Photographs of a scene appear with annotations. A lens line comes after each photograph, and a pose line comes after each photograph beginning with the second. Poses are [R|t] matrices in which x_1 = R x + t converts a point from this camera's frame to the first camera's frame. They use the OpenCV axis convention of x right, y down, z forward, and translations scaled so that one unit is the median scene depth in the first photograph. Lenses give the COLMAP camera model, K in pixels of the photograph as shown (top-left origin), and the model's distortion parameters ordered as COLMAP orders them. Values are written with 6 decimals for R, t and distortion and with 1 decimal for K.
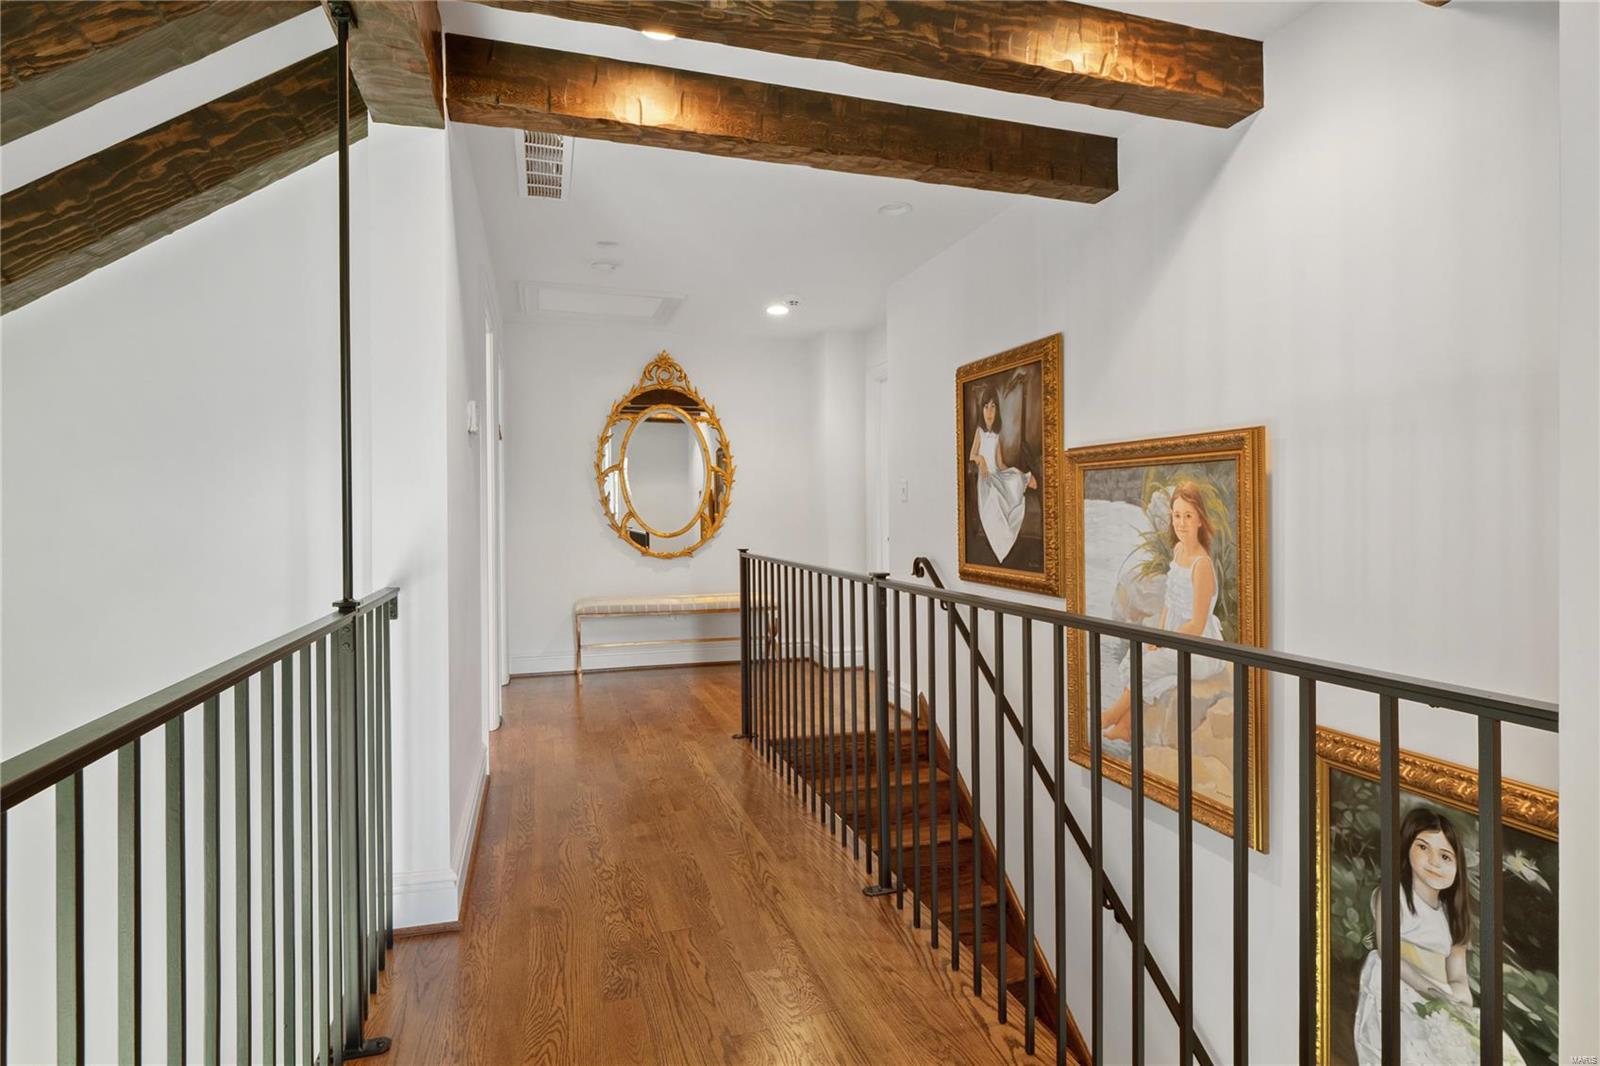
lens RADIAL K [[817.3, 0, 807.1], [0, 817.3, 523.6], [0, 0, 1]] dist [0.001051, 0.000016]
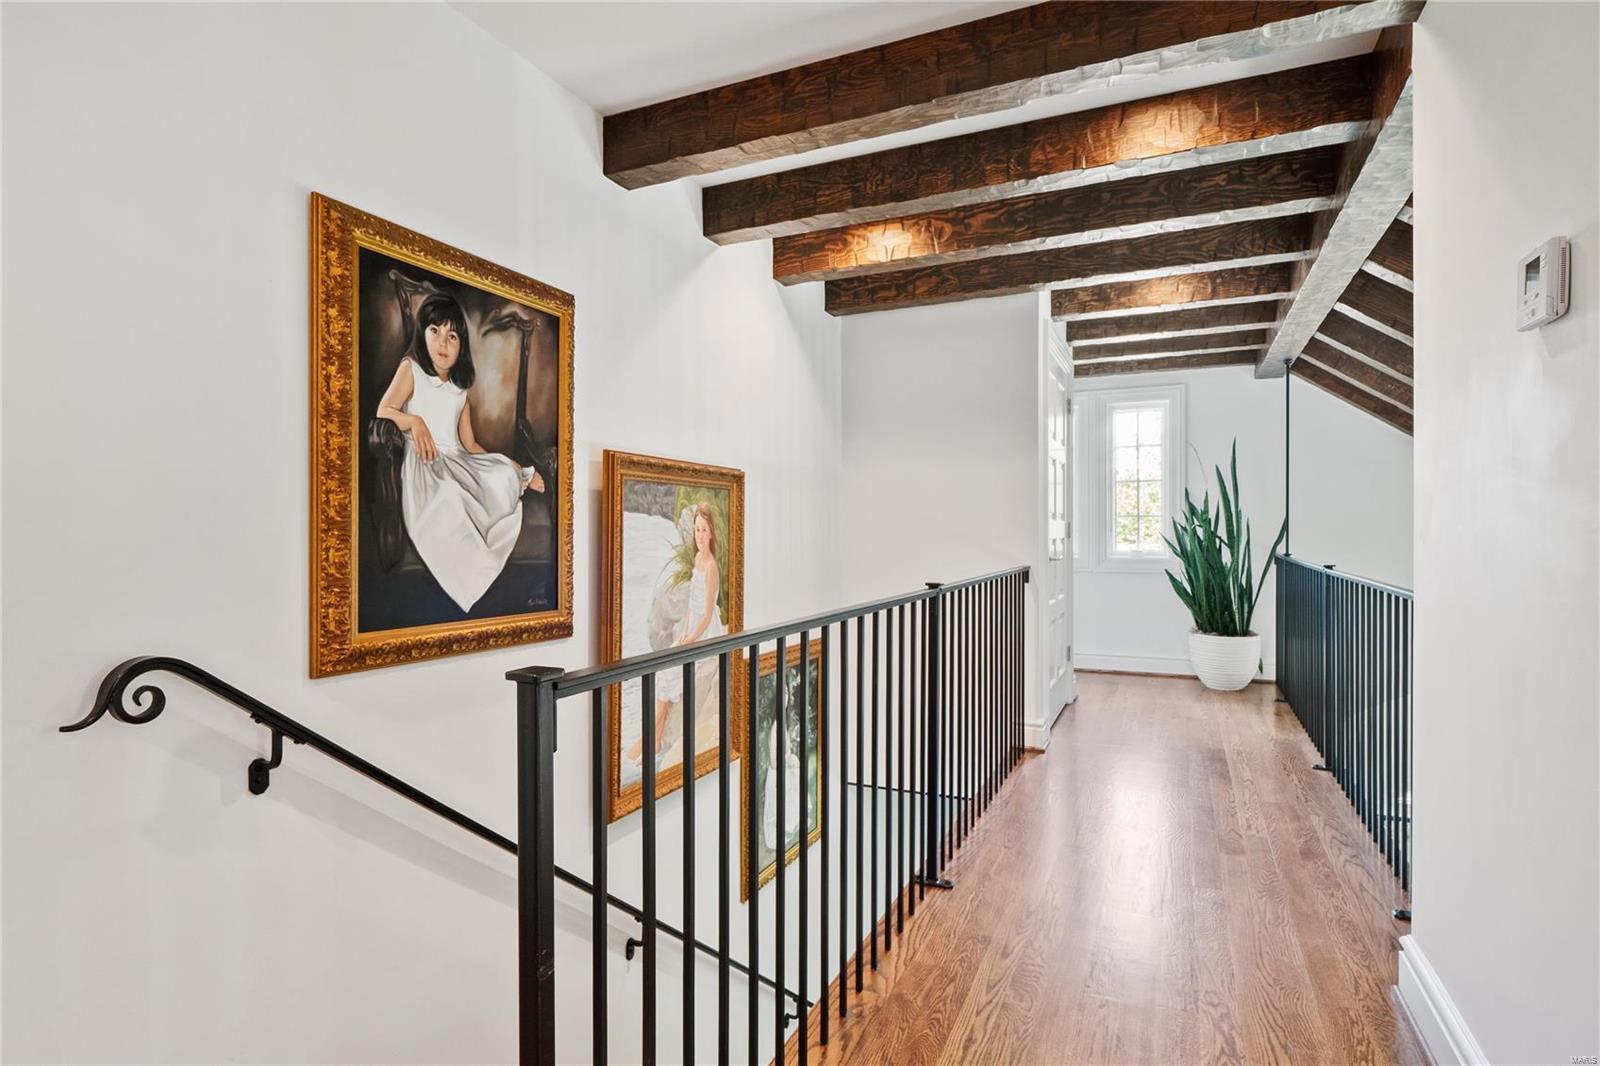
lens RADIAL K [[817.3, 0, 807.1], [0, 817.3, 523.6], [0, 0, 1]] dist [0.001051, 0.000016]
pose [[-0.742626, 0.012087, 0.669598, -0.369337], [0.014899, 0.999888, -0.001525, -0.011470], [-0.669541, 0.008844, -0.742723, 1.409968]]
